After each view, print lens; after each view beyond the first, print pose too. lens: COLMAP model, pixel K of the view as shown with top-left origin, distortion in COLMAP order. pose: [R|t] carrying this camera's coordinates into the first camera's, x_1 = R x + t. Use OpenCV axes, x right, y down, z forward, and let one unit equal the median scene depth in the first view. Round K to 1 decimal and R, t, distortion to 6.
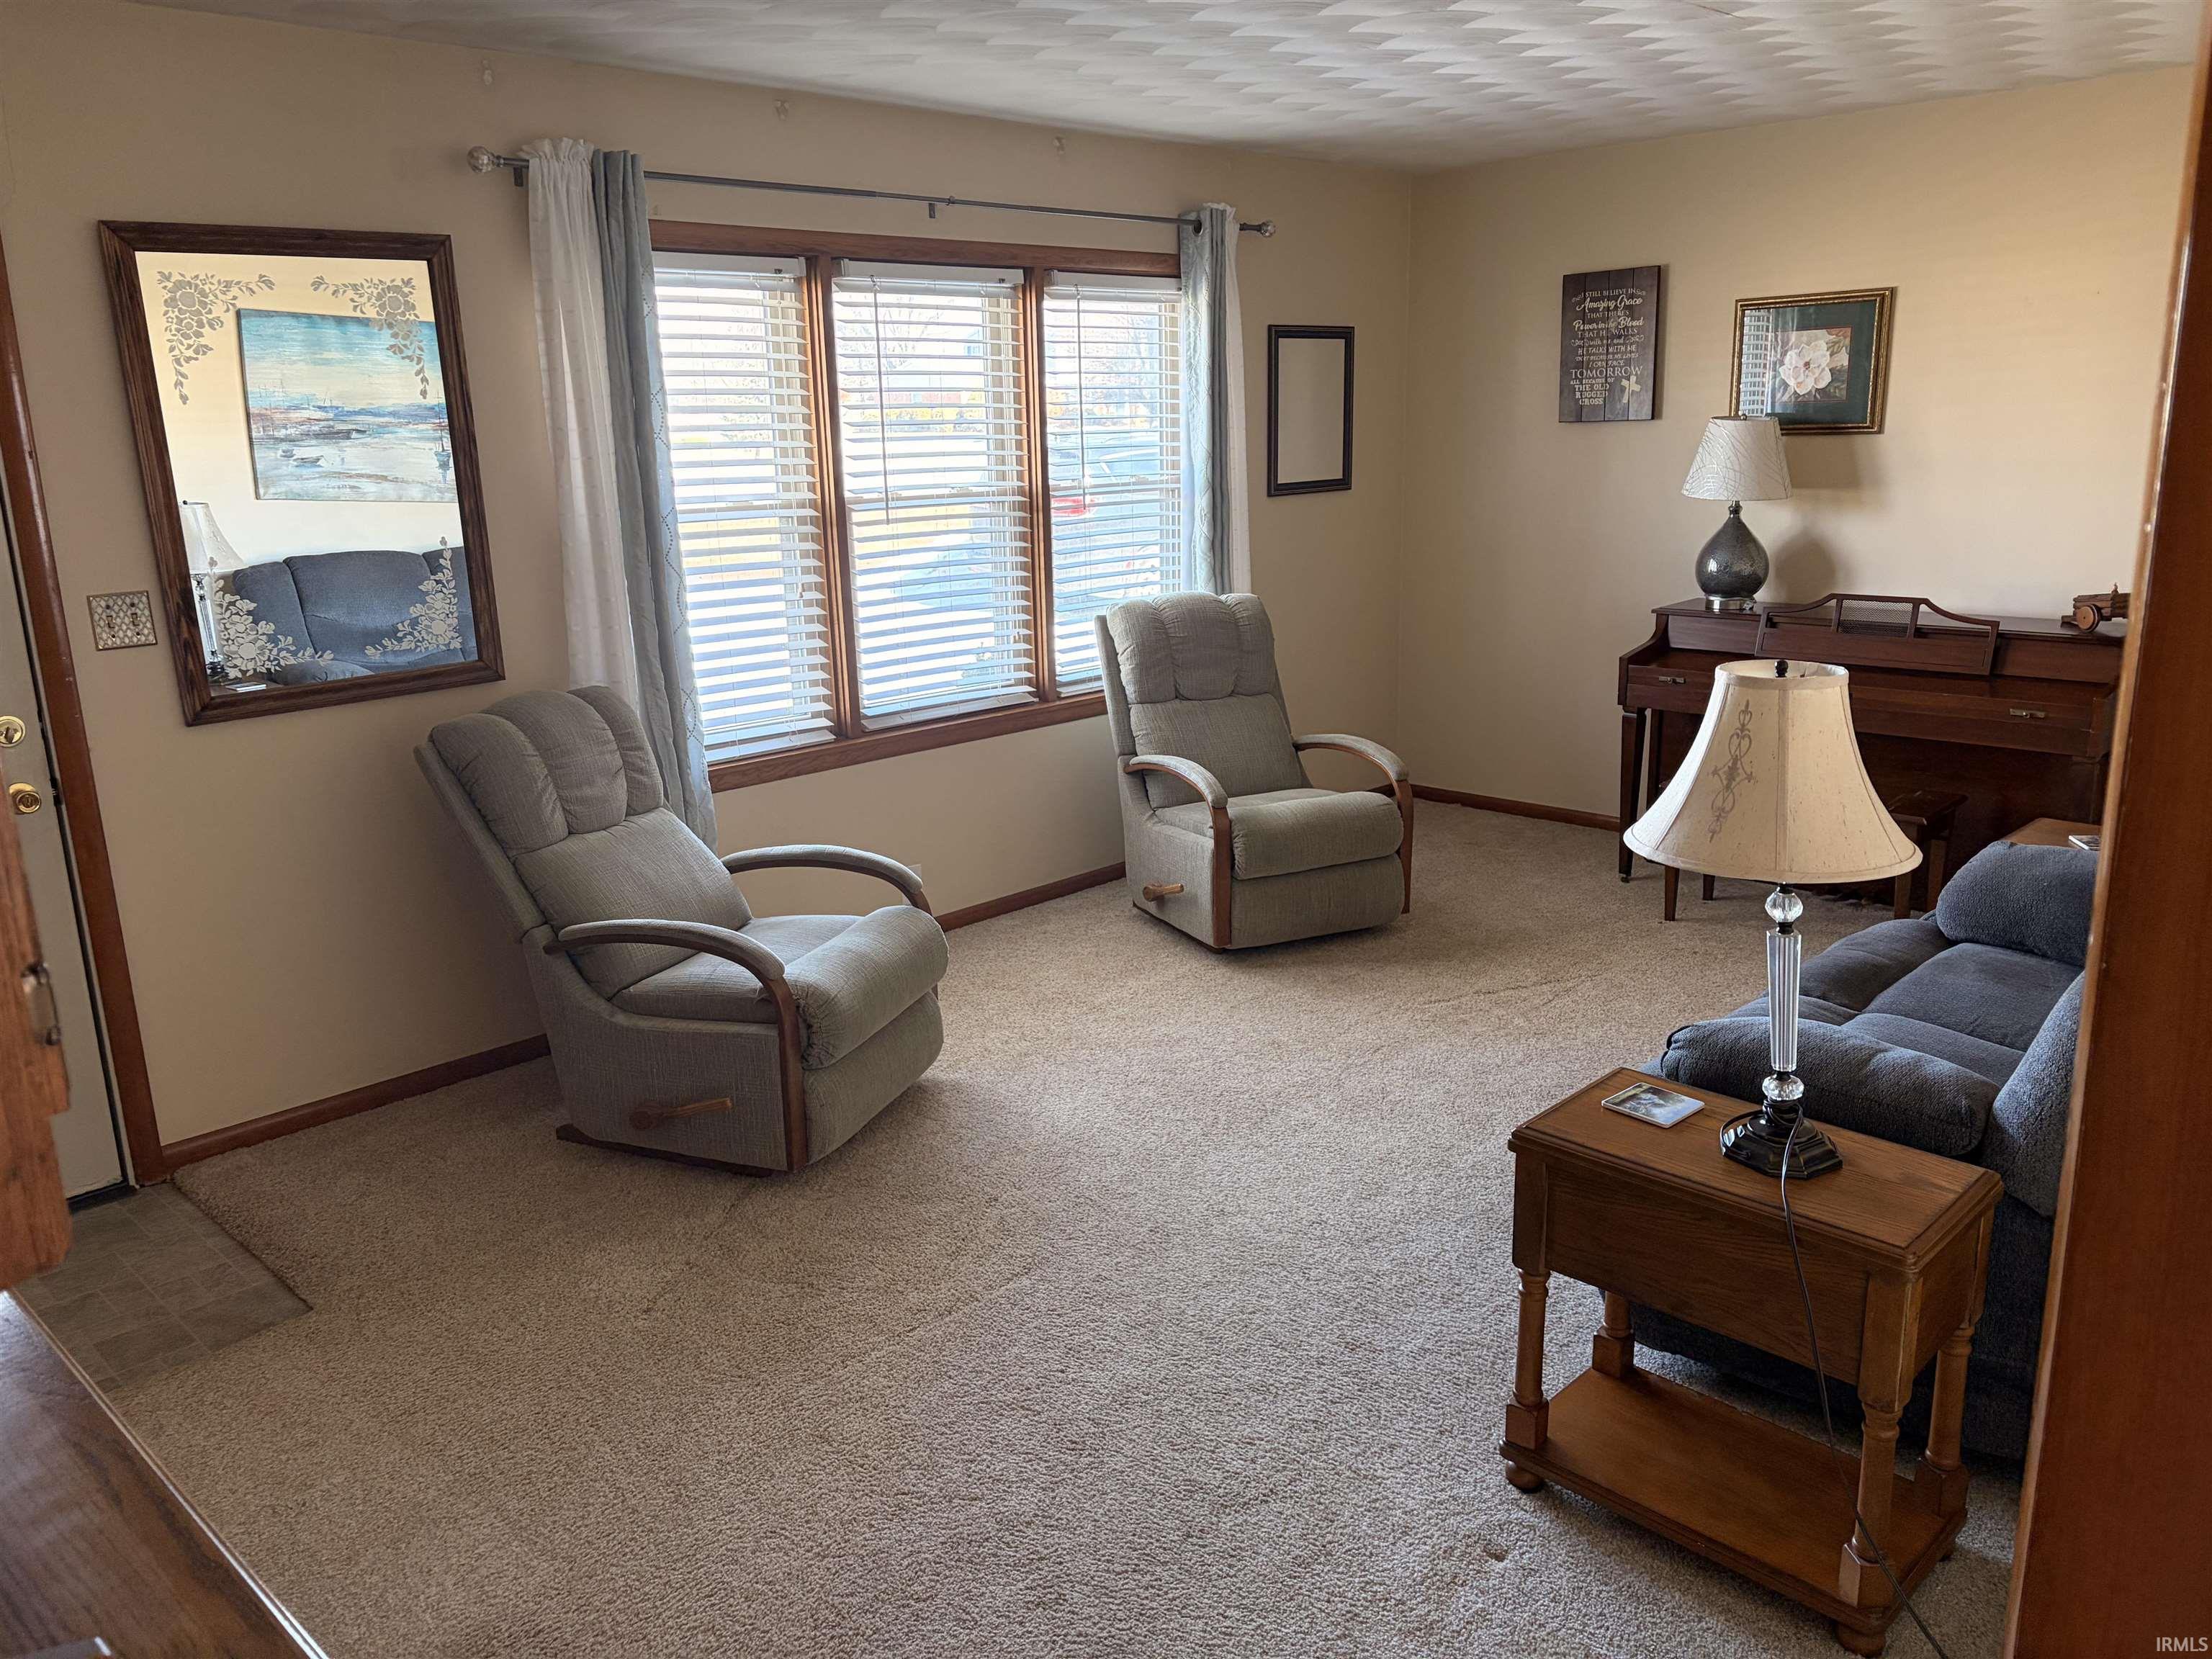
lens RADIAL K [[1668.0, 0, 1107.0], [0, 1668.0, 830.0], [0, 0, 1]] dist [0.023620, -0.038331]
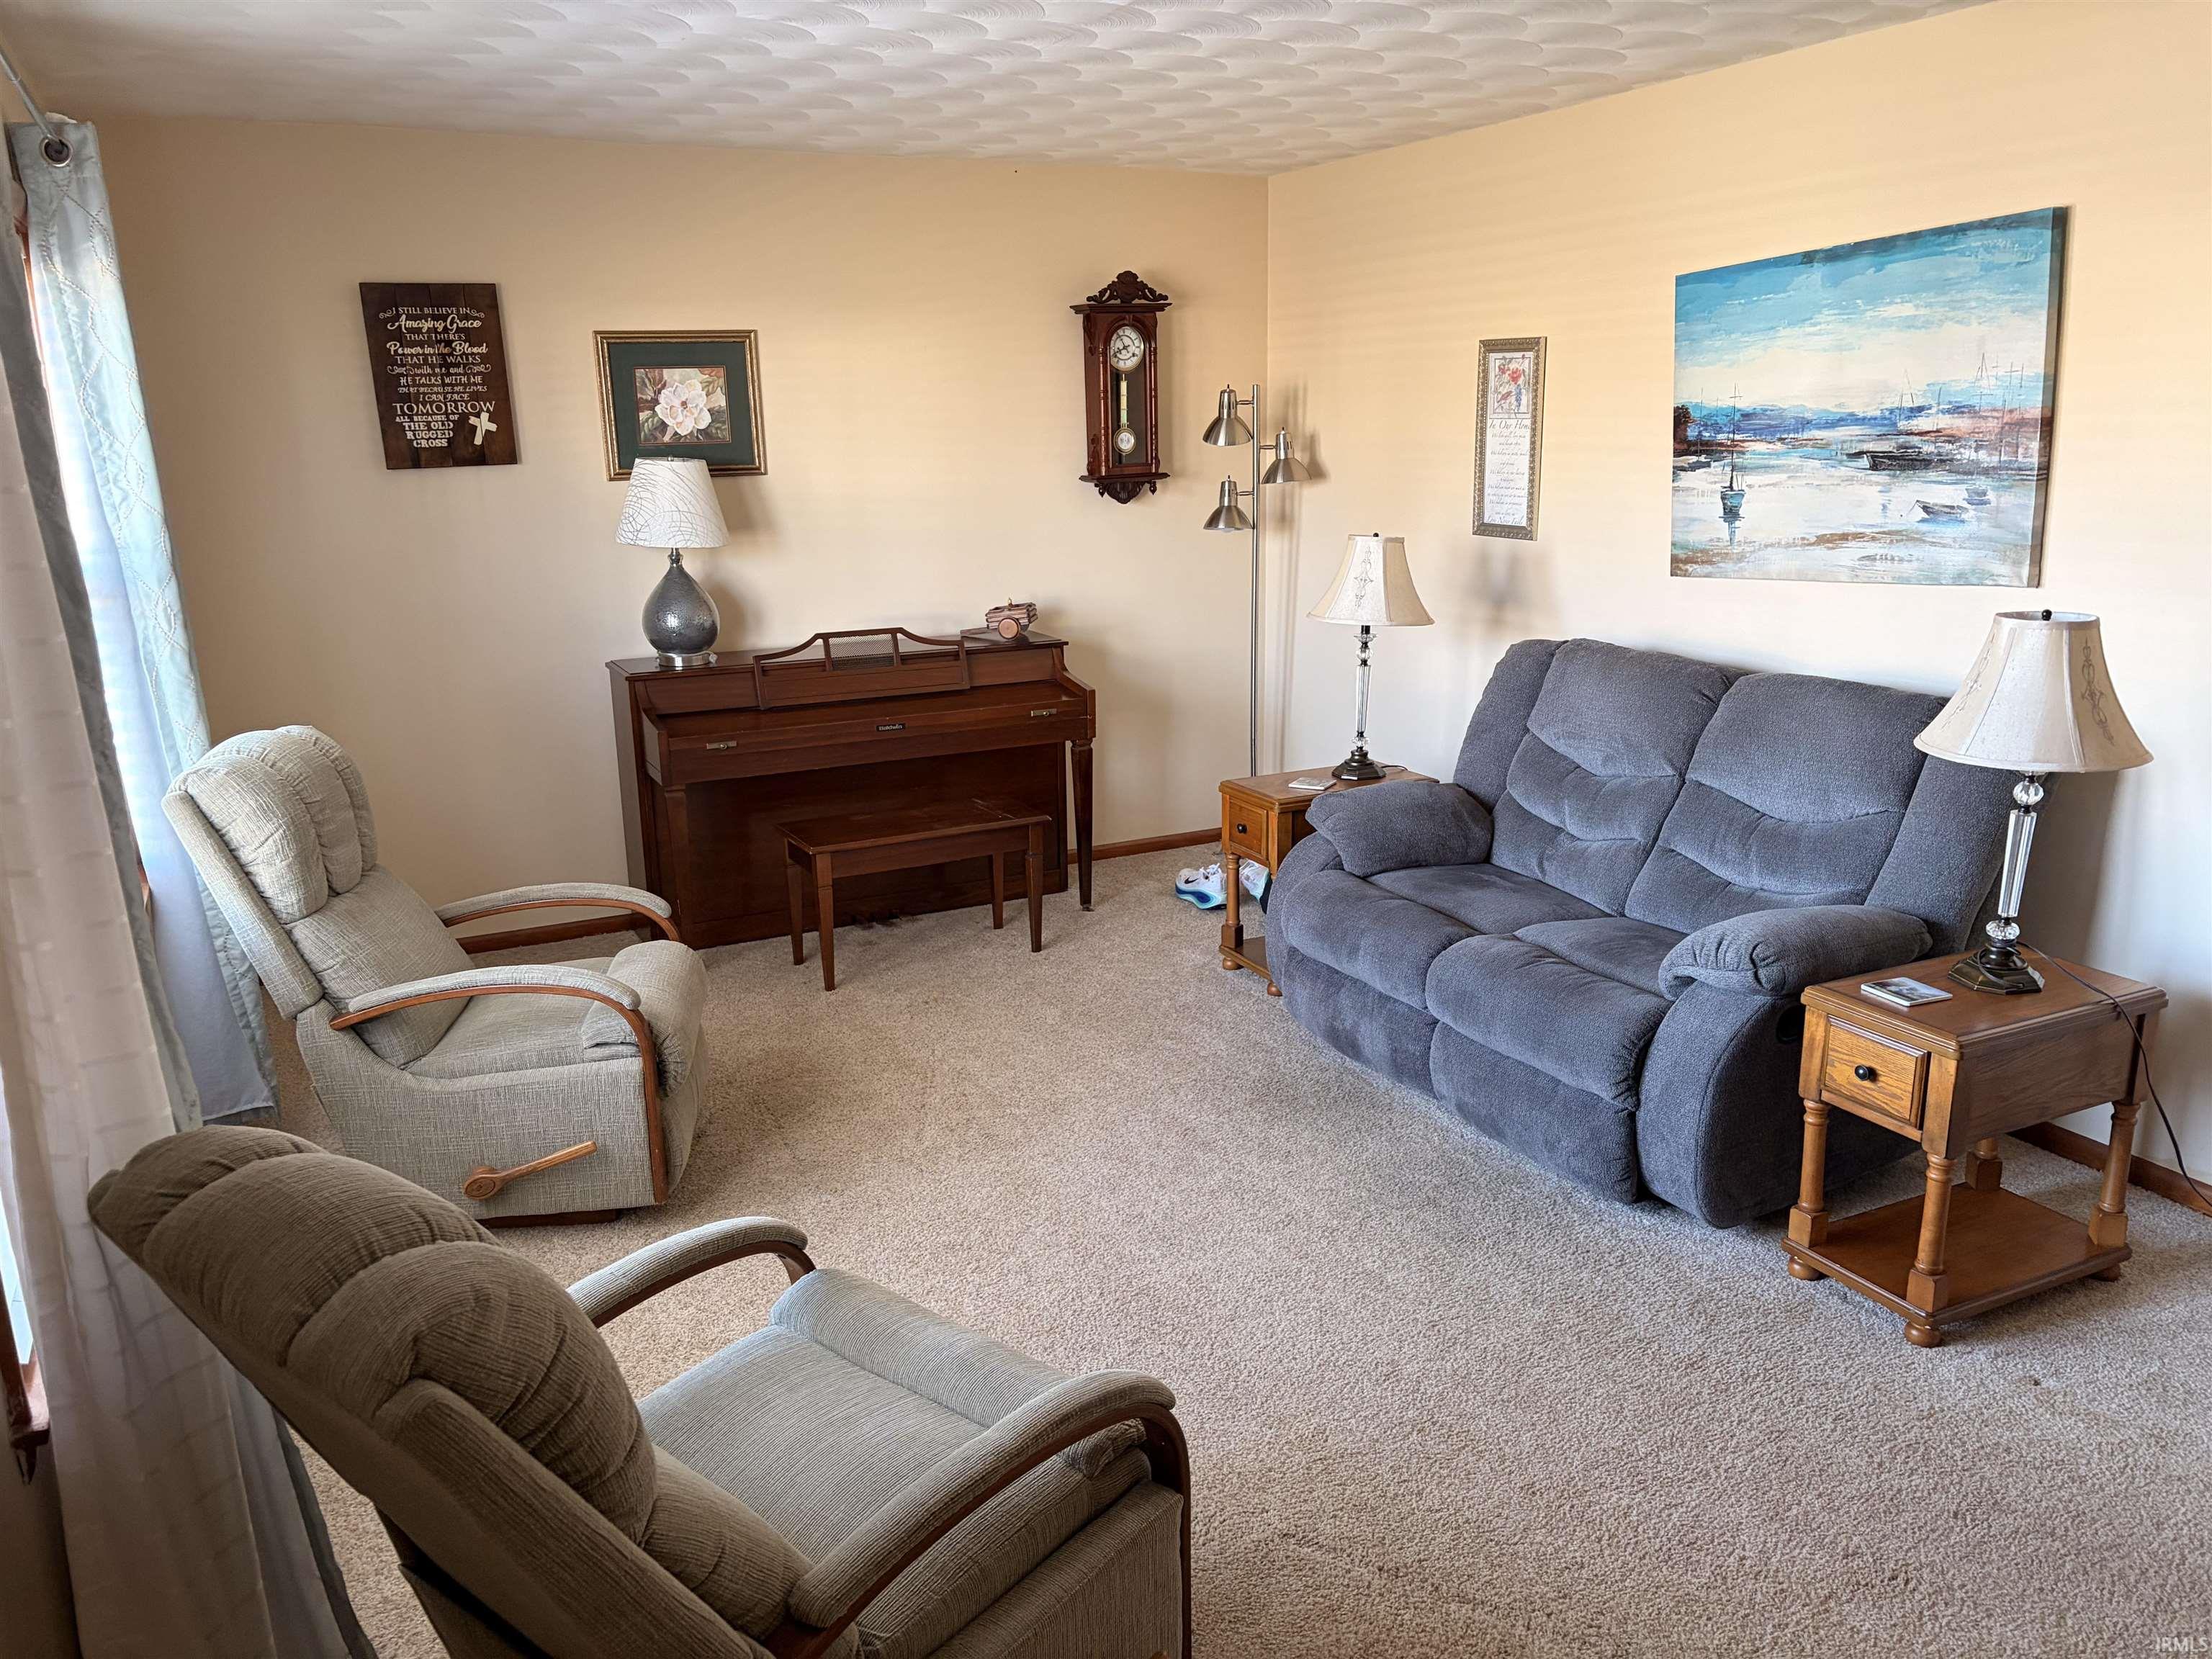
lens RADIAL K [[1668.0, 0, 1111.9], [0, 1668.0, 836.5], [0, 0, 1]] dist [0.023620, -0.038331]
pose [[0.317735, -0.212842, 0.923982, -0.435374], [0.239814, 0.960836, 0.138865, -0.115052], [-0.917351, 0.177461, 0.356334, 0.479577]]
